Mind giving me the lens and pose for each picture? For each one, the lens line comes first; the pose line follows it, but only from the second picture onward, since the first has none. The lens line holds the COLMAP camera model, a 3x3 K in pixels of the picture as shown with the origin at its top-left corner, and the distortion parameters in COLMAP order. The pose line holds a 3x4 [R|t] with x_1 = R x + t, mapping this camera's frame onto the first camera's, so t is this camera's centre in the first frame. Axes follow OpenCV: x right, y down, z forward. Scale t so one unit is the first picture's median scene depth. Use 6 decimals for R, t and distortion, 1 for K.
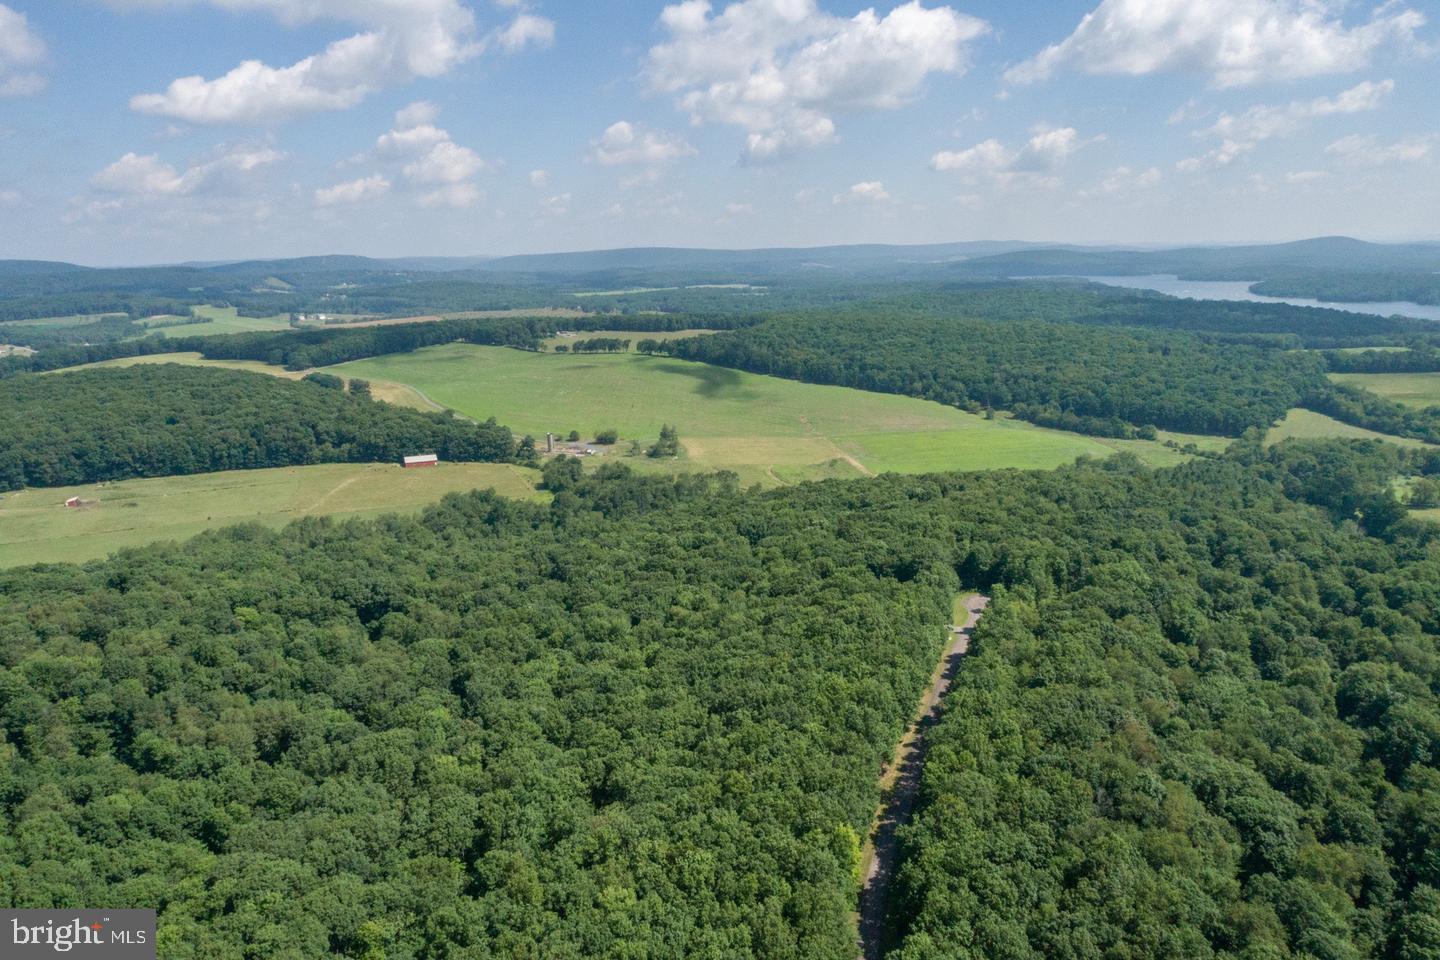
lens RADIAL K [[993.8, 0, 725.2], [0, 993.8, 476.6], [0, 0, 1]] dist [-0.014225, 0.015861]
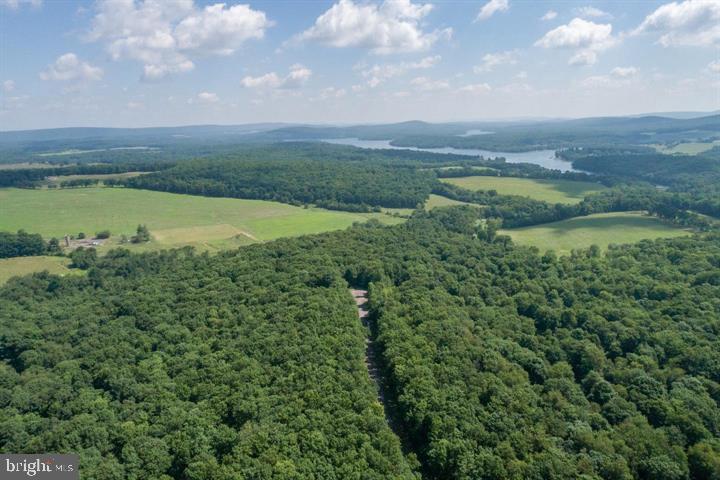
lens RADIAL K [[496.9, 0, 361.5], [0, 496.9, 240.4], [0, 0, 1]] dist [-0.014225, 0.015861]
pose [[0.905796, -0.099654, 0.411828, -0.073736], [0.099828, 0.994780, 0.021148, -0.002629], [-0.411786, 0.021956, 0.911016, 0.014142]]
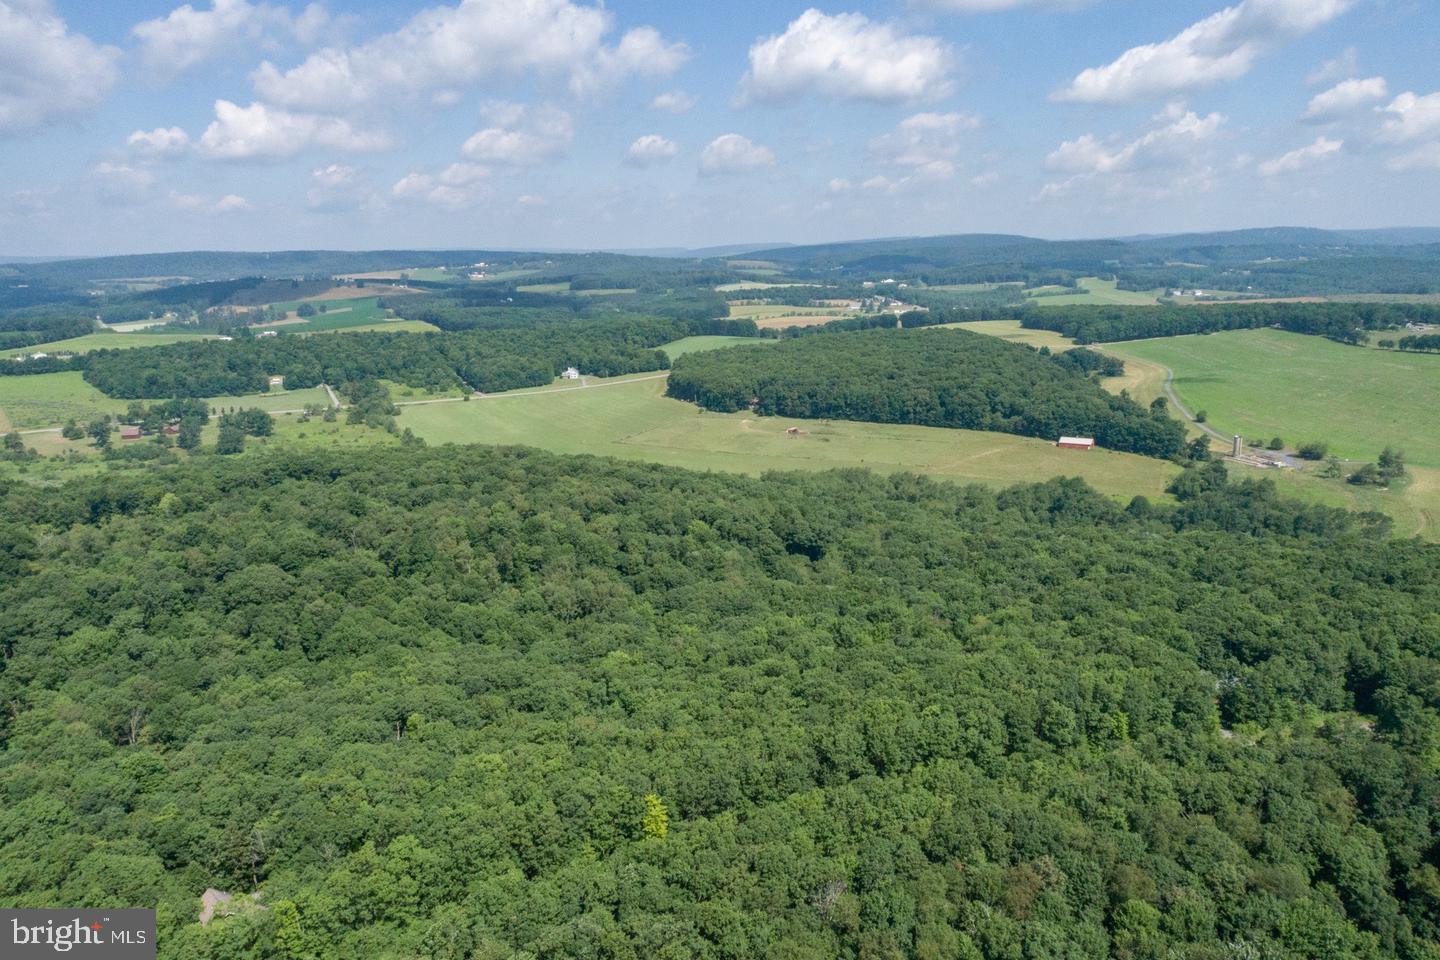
lens RADIAL K [[993.8, 0, 715.3], [0, 993.8, 481.8], [0, 0, 1]] dist [-0.014225, 0.015861]
pose [[0.629063, 0.182629, -0.755597, 0.218384], [-0.158815, 0.981703, 0.105059, -0.024271], [0.760958, 0.053911, 0.646557, 0.086178]]
